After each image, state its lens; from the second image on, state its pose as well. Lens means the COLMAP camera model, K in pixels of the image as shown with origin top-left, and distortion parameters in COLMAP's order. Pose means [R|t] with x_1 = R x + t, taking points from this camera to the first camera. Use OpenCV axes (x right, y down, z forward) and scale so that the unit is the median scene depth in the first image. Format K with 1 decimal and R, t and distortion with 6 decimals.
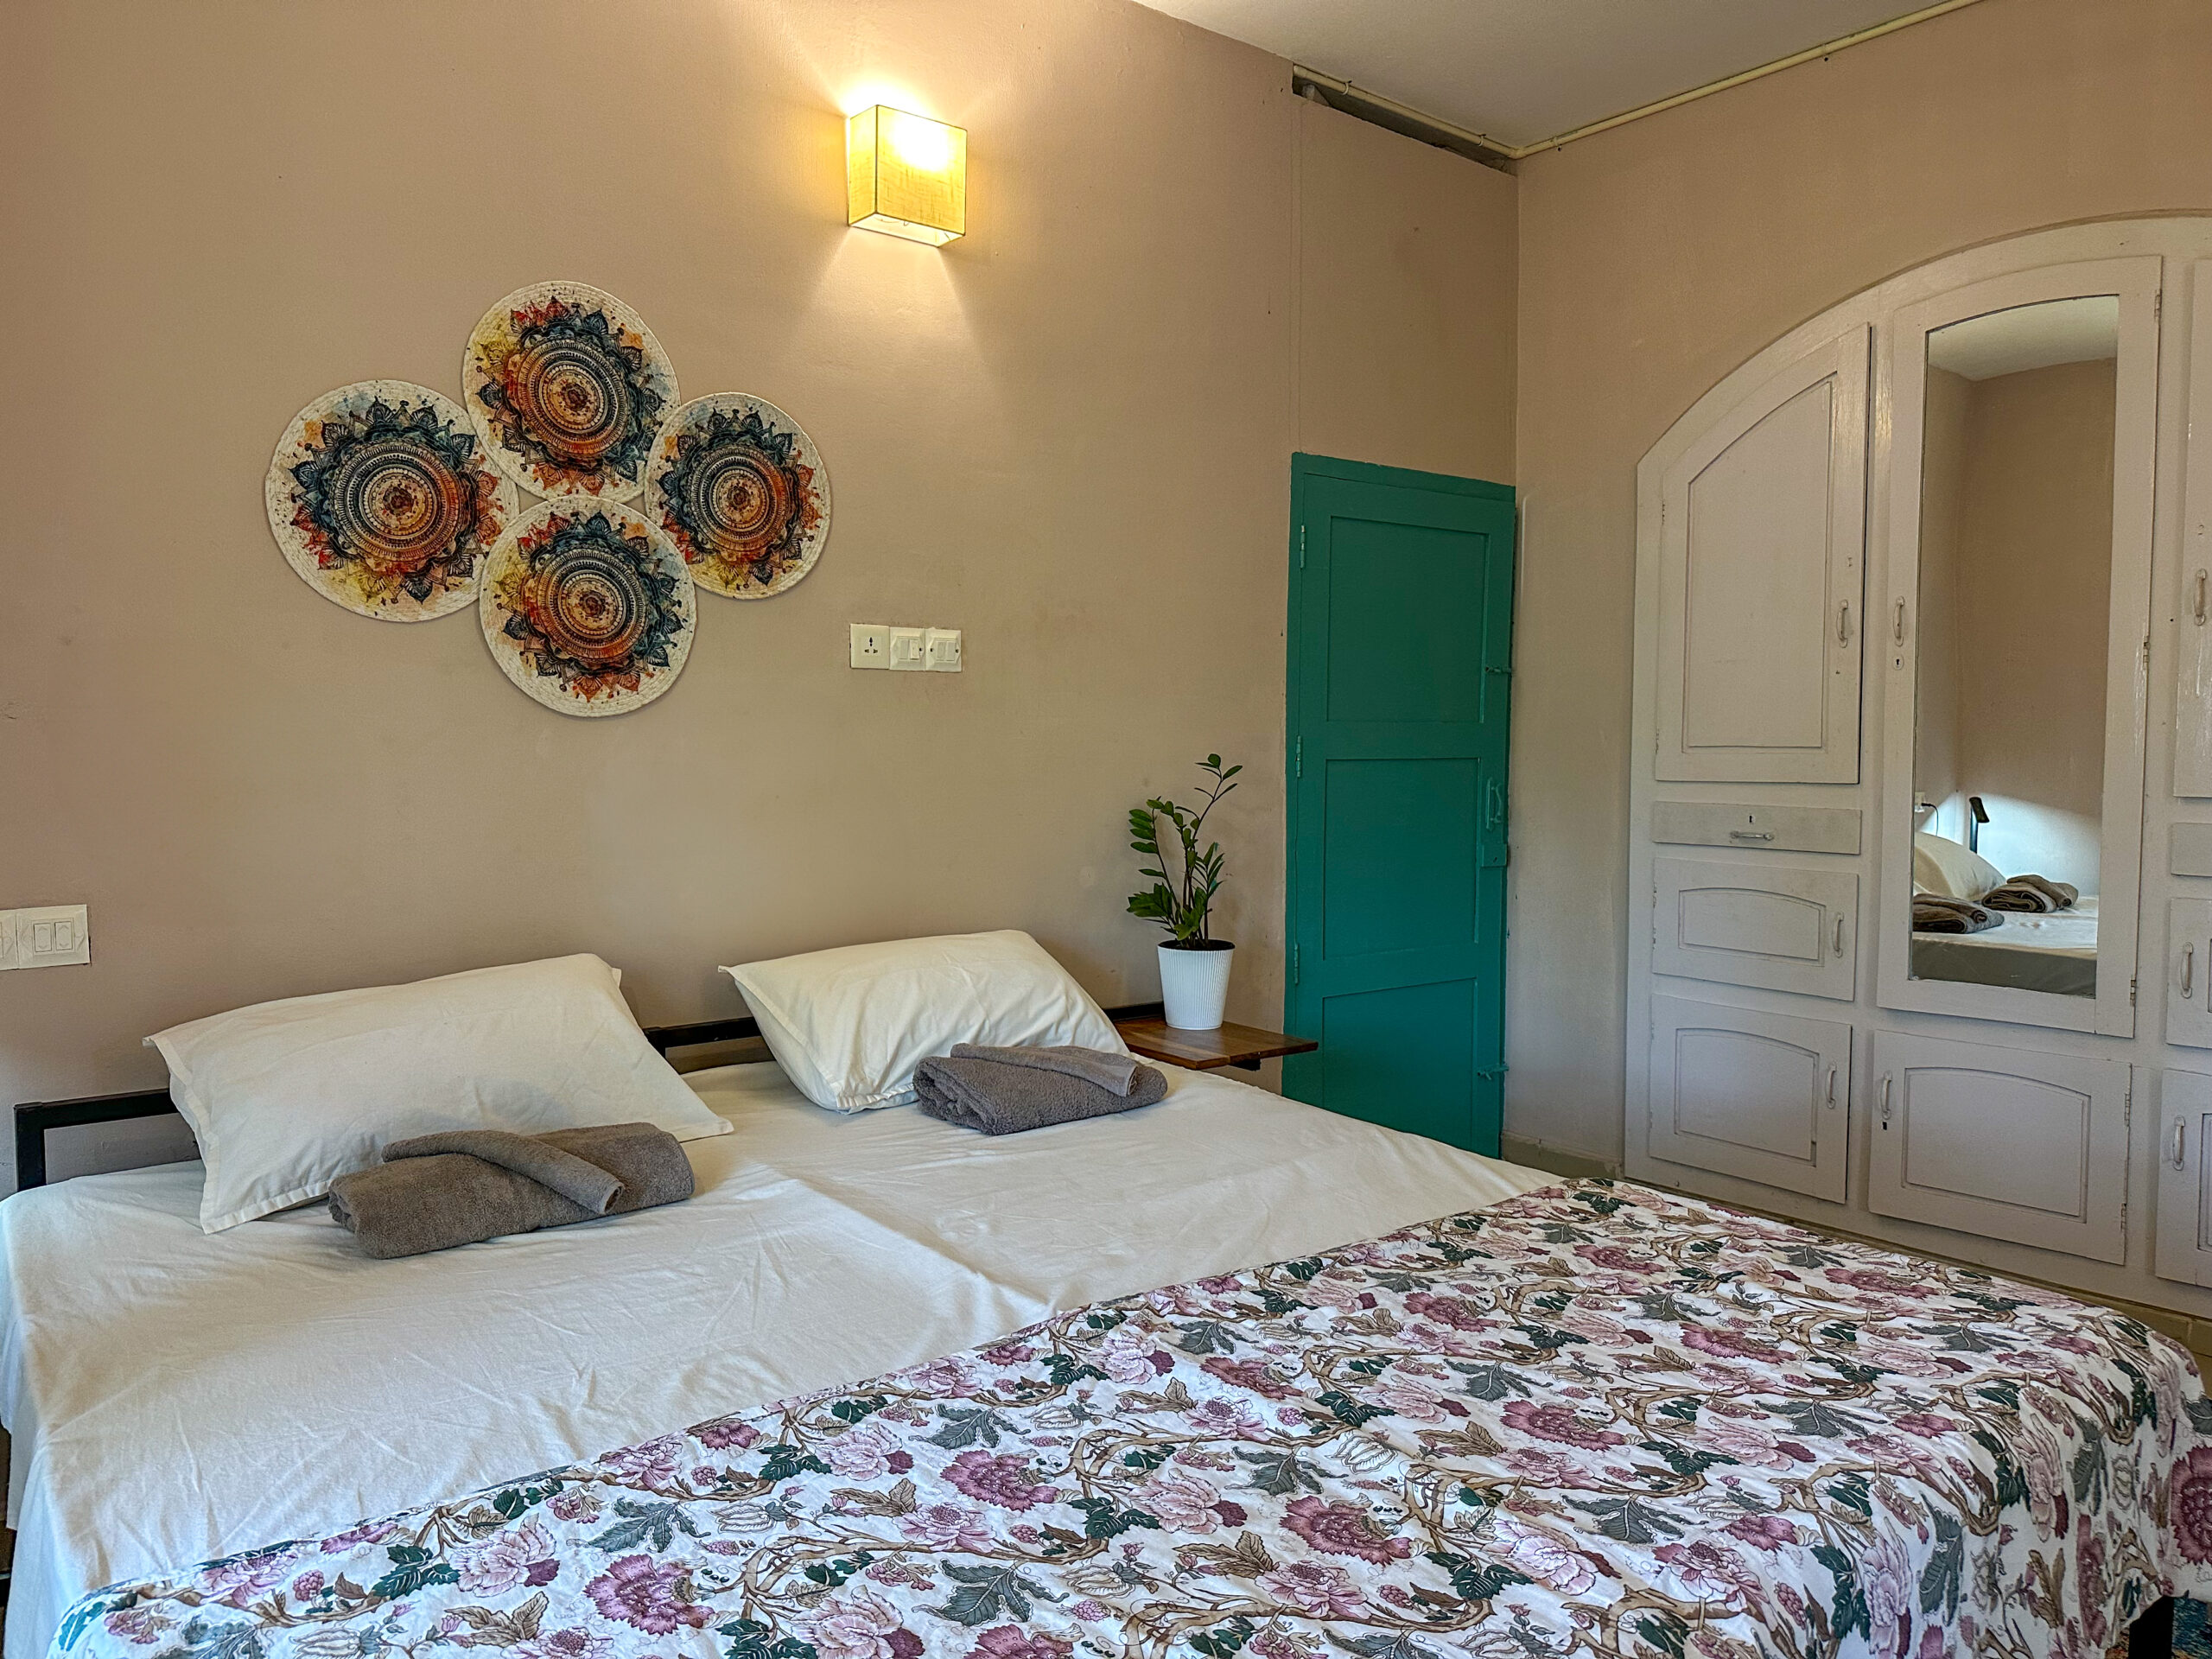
lens RADIAL K [[1577.5, 0, 1117.3], [0, 1577.5, 839.6], [0, 0, 1]] dist [0.036371, -0.048646]
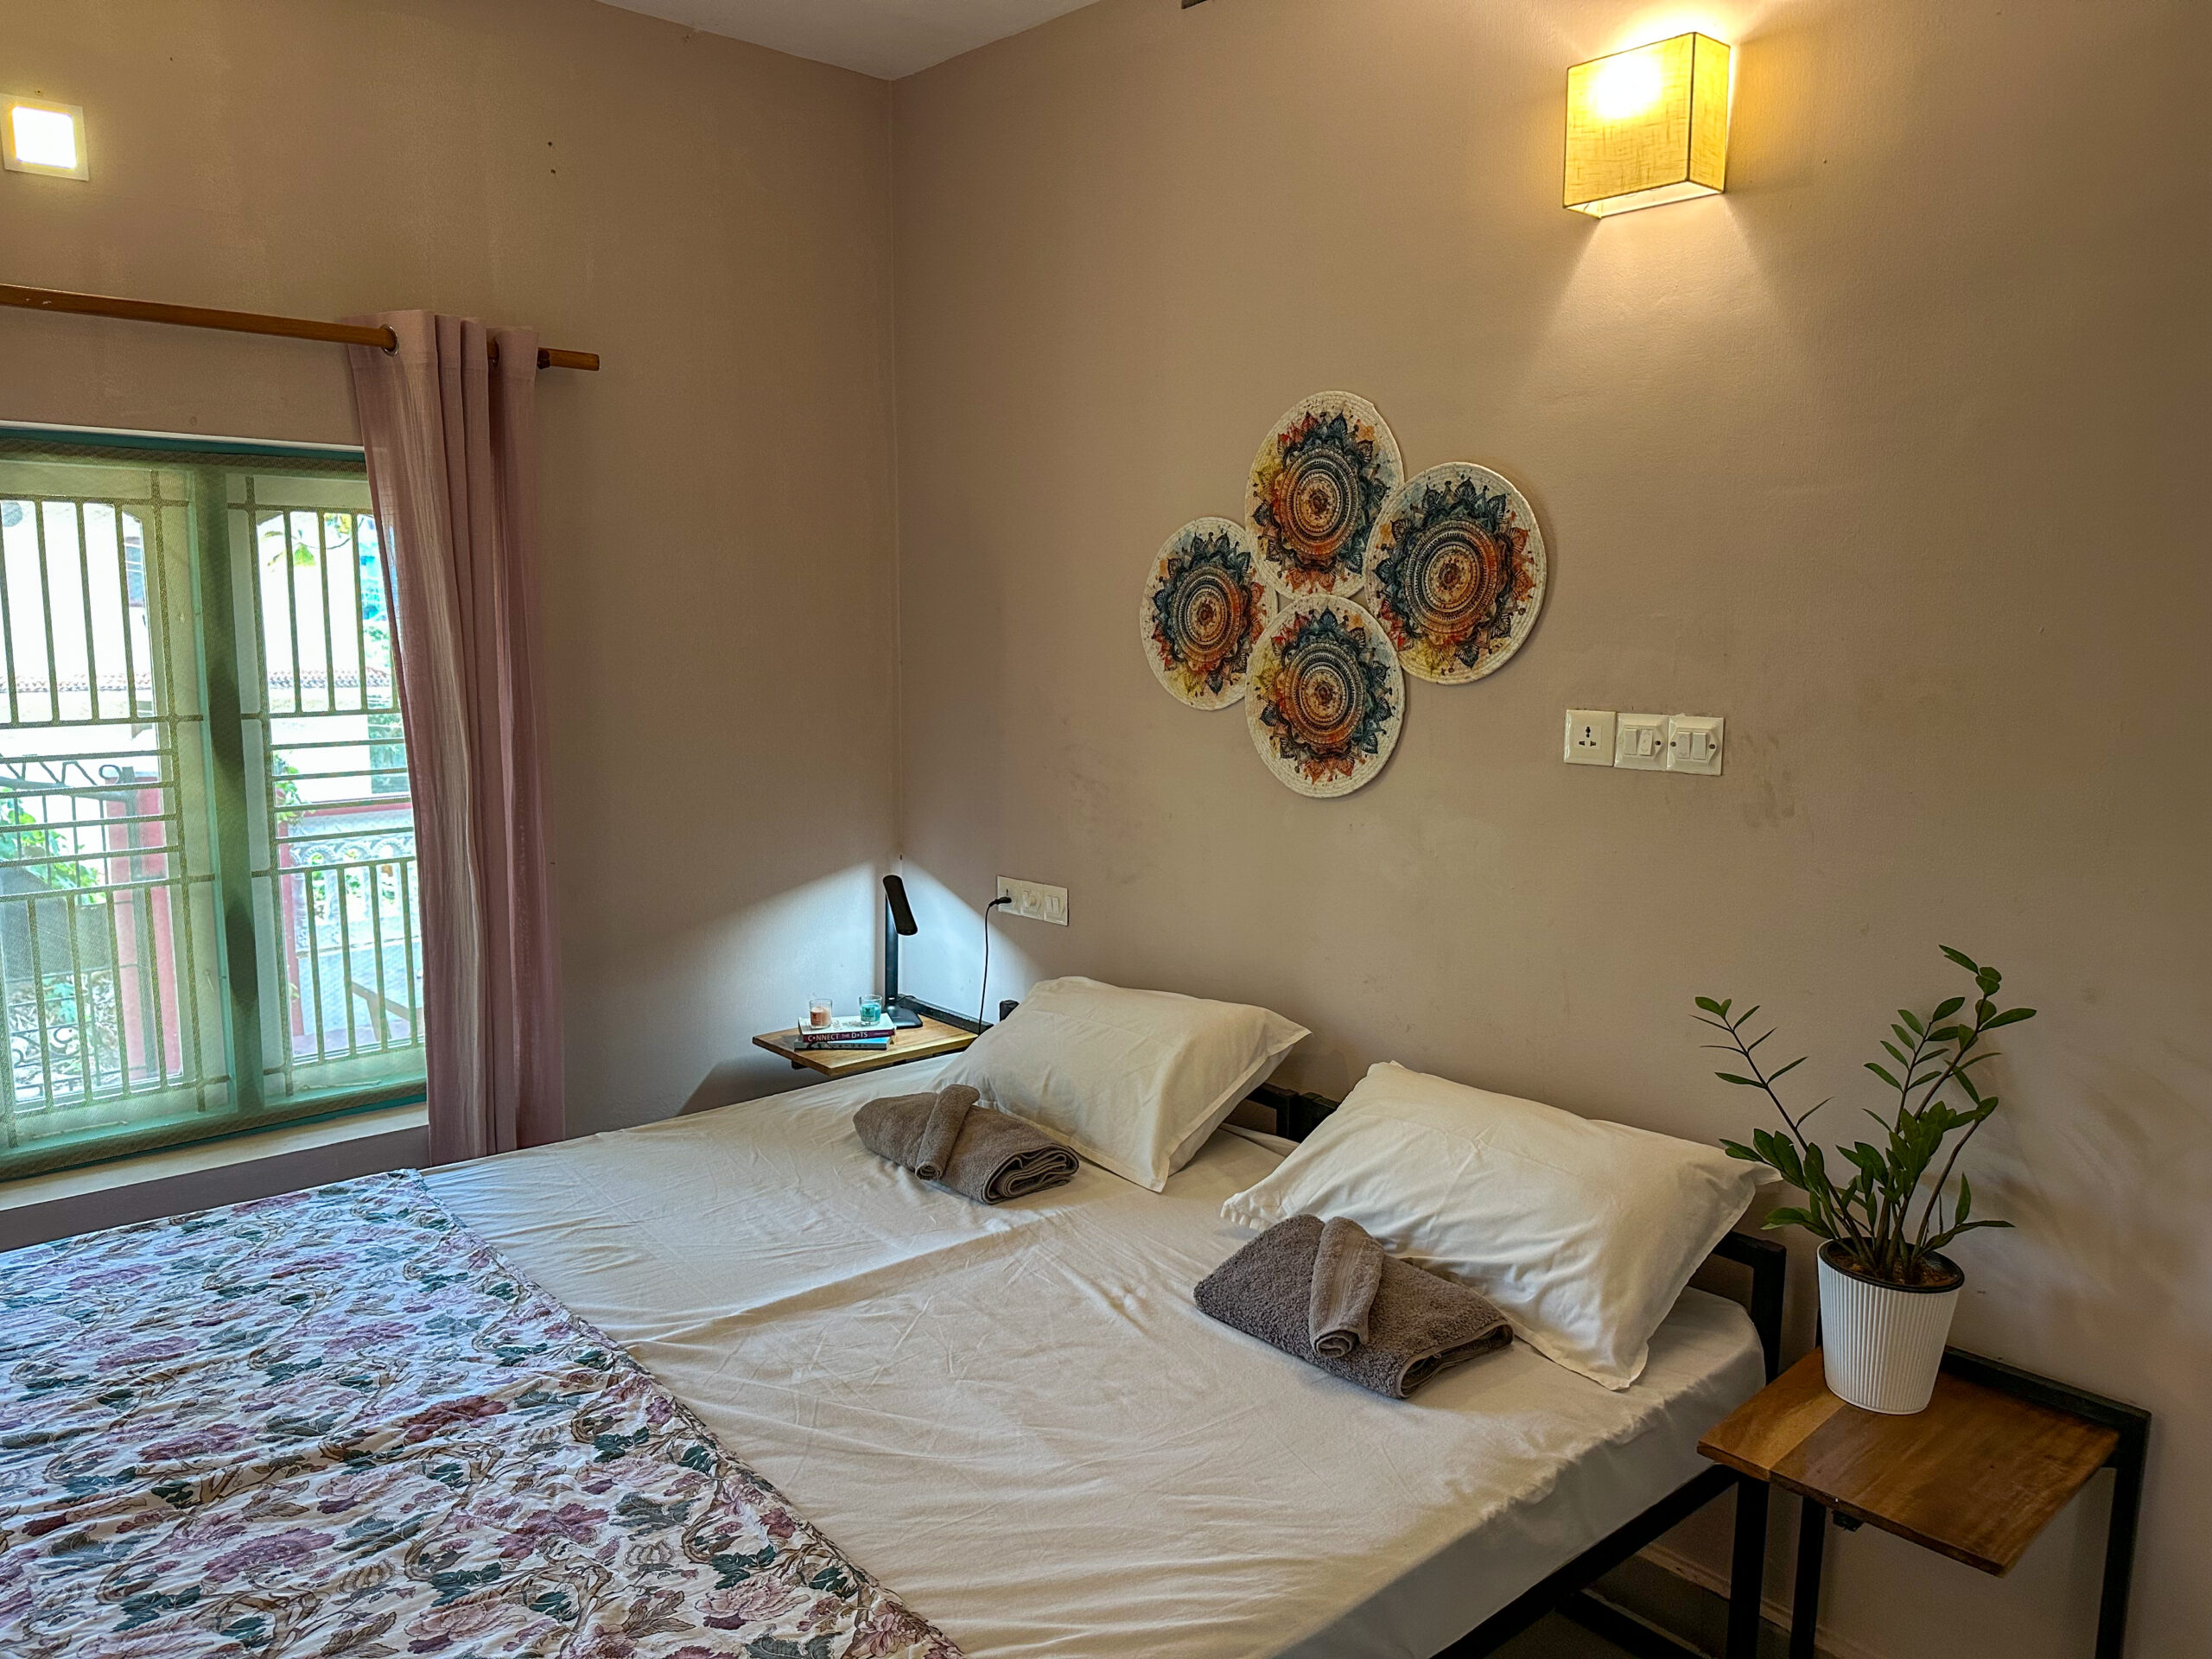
lens RADIAL K [[1577.5, 0, 1088.5], [0, 1577.5, 821.3], [0, 0, 1]] dist [0.036371, -0.048646]
pose [[0.009507, 0.126971, -0.991861, 0.731838], [-0.064764, 0.989901, 0.126099, -0.186216], [0.997855, 0.063039, 0.017634, 0.823214]]
